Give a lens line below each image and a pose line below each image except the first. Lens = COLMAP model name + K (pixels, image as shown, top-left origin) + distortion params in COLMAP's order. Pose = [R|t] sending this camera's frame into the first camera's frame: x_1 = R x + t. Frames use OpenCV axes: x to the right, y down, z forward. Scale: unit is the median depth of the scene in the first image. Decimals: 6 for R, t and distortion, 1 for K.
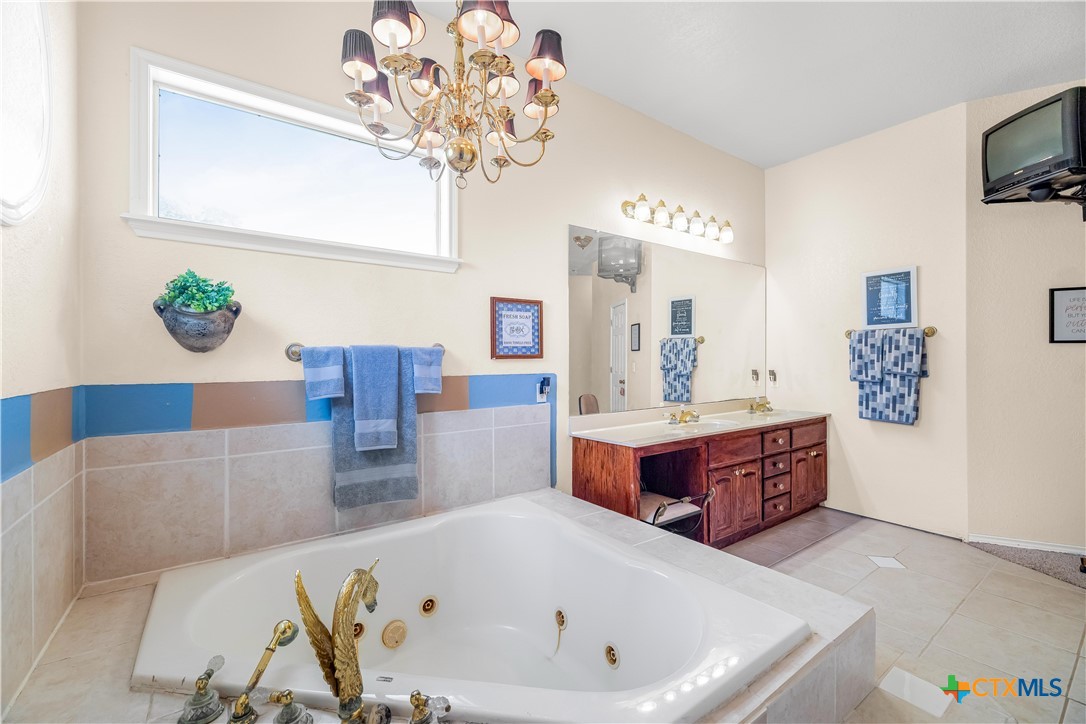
lens RADIAL K [[455.1, 0, 548.1], [0, 455.1, 359.2], [0, 0, 1]] dist [0.000379, -0.000039]
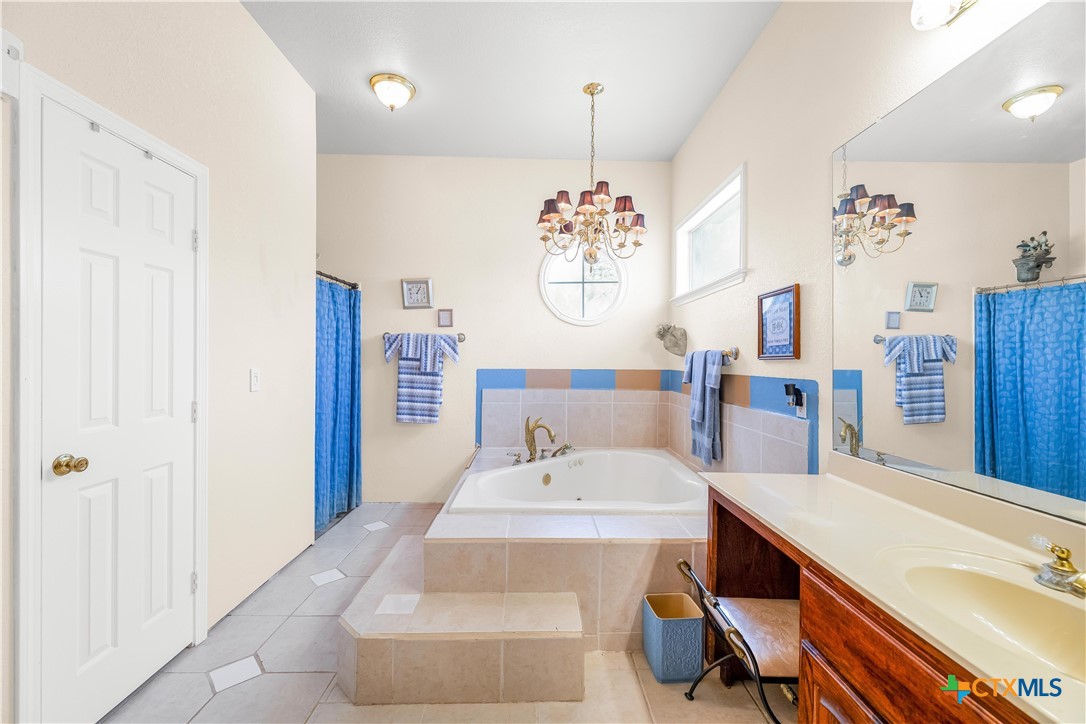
lens RADIAL K [[455.1, 0, 548.1], [0, 455.1, 359.2], [0, 0, 1]] dist [0.000379, -0.000039]
pose [[-0.571760, -0.002208, -0.820418, 0.851731], [0.000699, 0.999995, -0.003179, 0.000810], [0.820420, -0.002391, -0.571756, 1.101588]]
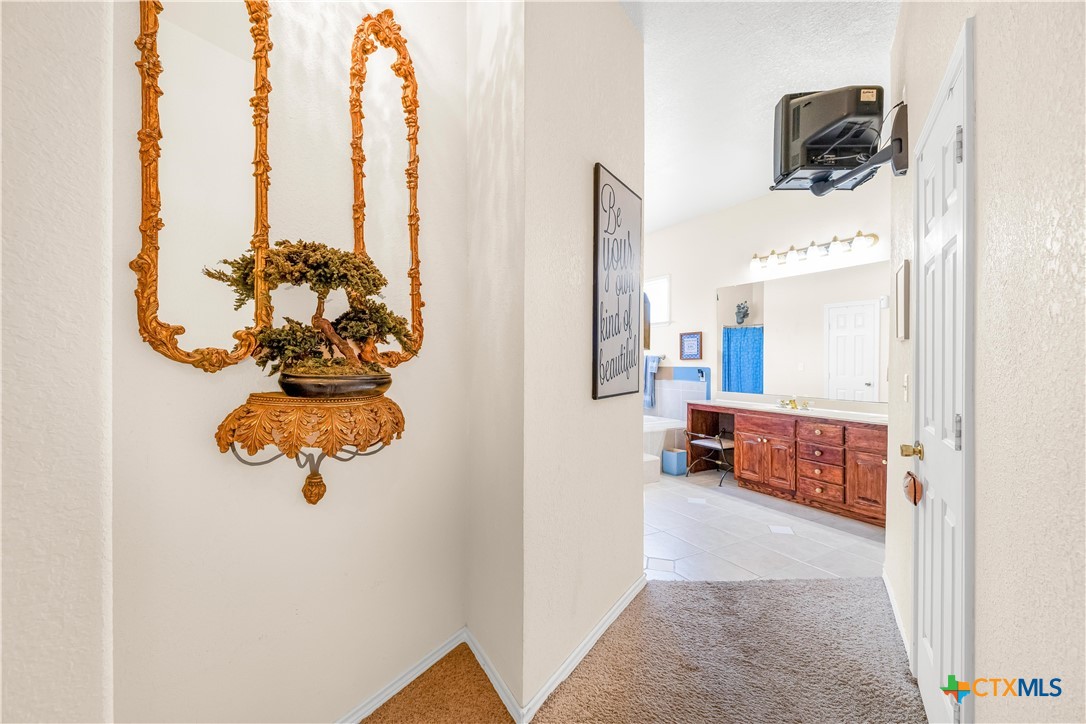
lens RADIAL K [[455.1, 0, 548.1], [0, 455.1, 359.2], [0, 0, 1]] dist [0.000379, -0.000039]
pose [[-0.120624, 0.001021, -0.992698, 2.125009], [0.000161, 0.999999, 0.001009, -0.006536], [0.992698, -0.000039, -0.120624, 0.566125]]
